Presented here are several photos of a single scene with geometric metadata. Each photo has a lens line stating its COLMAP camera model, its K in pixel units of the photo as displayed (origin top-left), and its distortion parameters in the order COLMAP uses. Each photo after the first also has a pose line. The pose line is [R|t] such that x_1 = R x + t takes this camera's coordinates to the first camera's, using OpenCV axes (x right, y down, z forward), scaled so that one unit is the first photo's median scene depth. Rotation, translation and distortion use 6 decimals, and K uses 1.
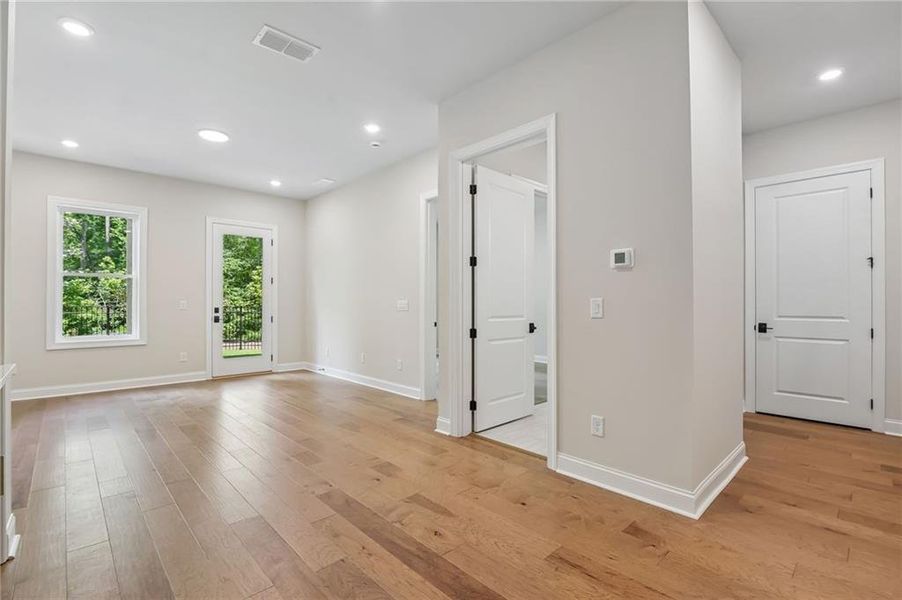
lens RADIAL K [[414.7, 0, 460.8], [0, 414.7, 302.4], [0, 0, 1]] dist [-0.001623, -0.000285]
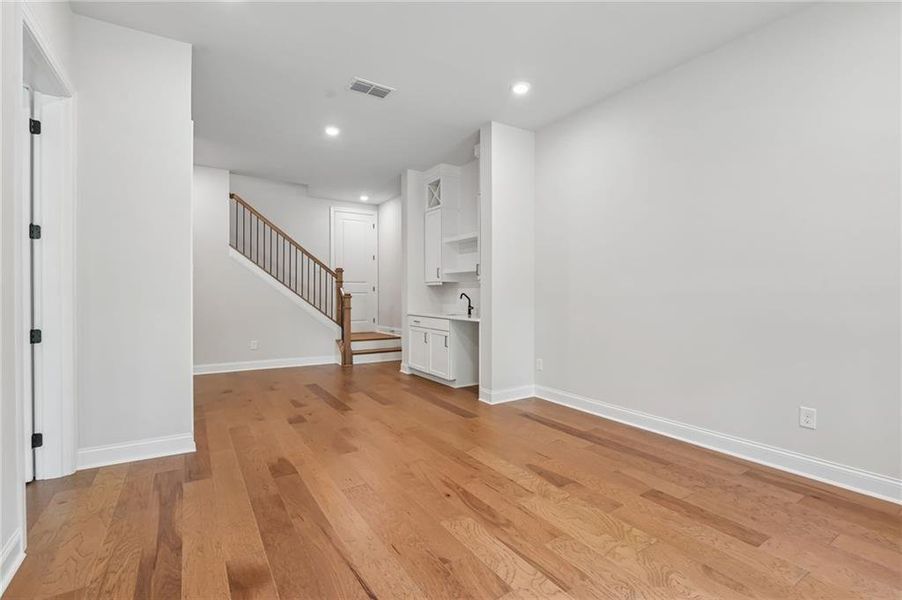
lens RADIAL K [[413.4, 0, 453.1], [0, 413.4, 294.9], [0, 0, 1]] dist [-0.023356, -0.000484]
pose [[-0.979511, -0.003140, 0.201366, -0.590432], [-0.003443, 0.999993, -0.001156, 0.006752], [-0.201361, -0.001826, -0.979515, 1.396724]]
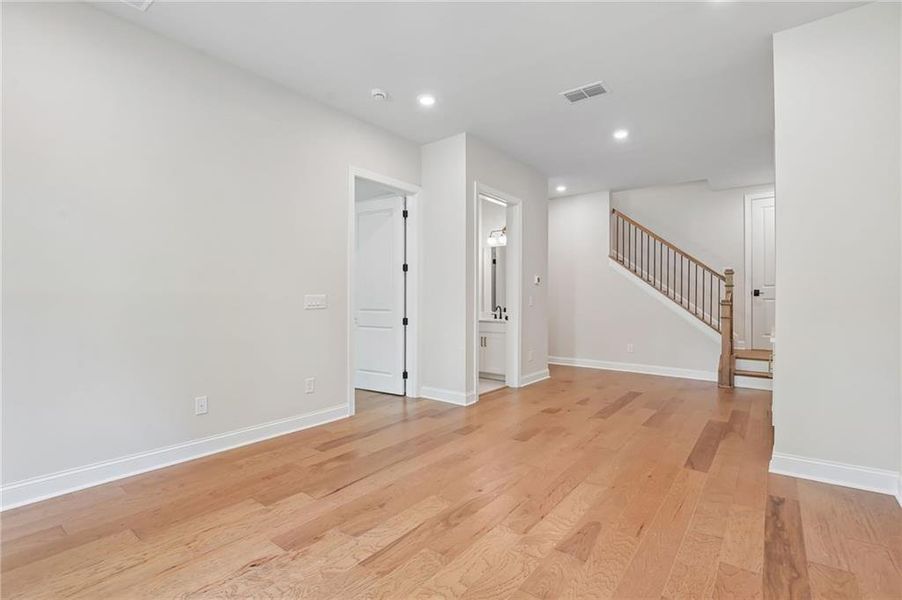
lens RADIAL K [[413.4, 0, 453.1], [0, 413.4, 294.9], [0, 0, 1]] dist [-0.023356, -0.000484]
pose [[-0.140801, 0.008258, 0.990003, -1.020536], [-0.007834, 0.999925, -0.009455, 0.004389], [-0.990007, -0.009087, -0.140726, 1.002649]]
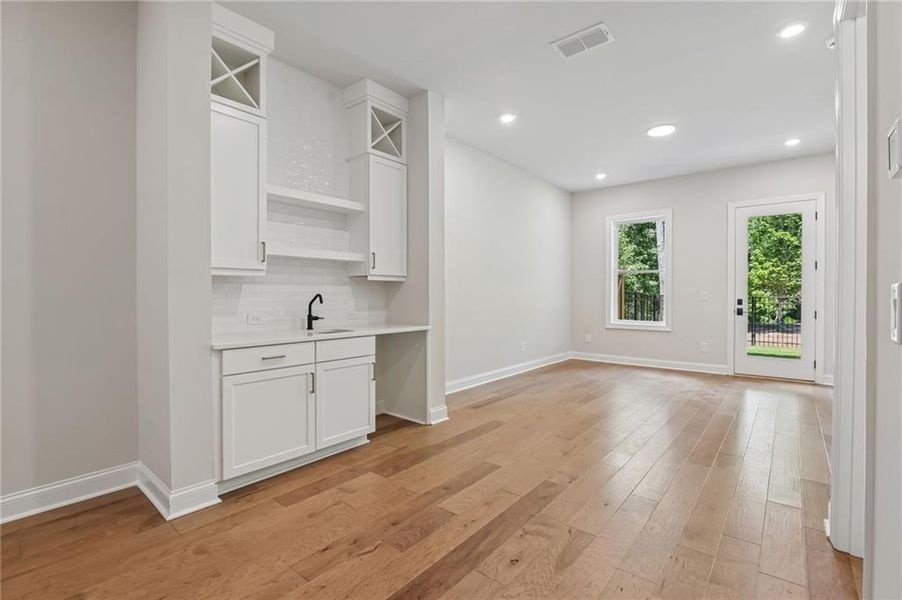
lens RADIAL K [[418.5, 0, 449.6], [0, 418.5, 297.7], [0, 0, 1]] dist [-0.002294, -0.000750]
pose [[0.114792, 0.010830, -0.993330, 0.365301], [0.000341, 0.999940, 0.010942, -0.001178], [0.993389, -0.001595, 0.114782, 0.354776]]
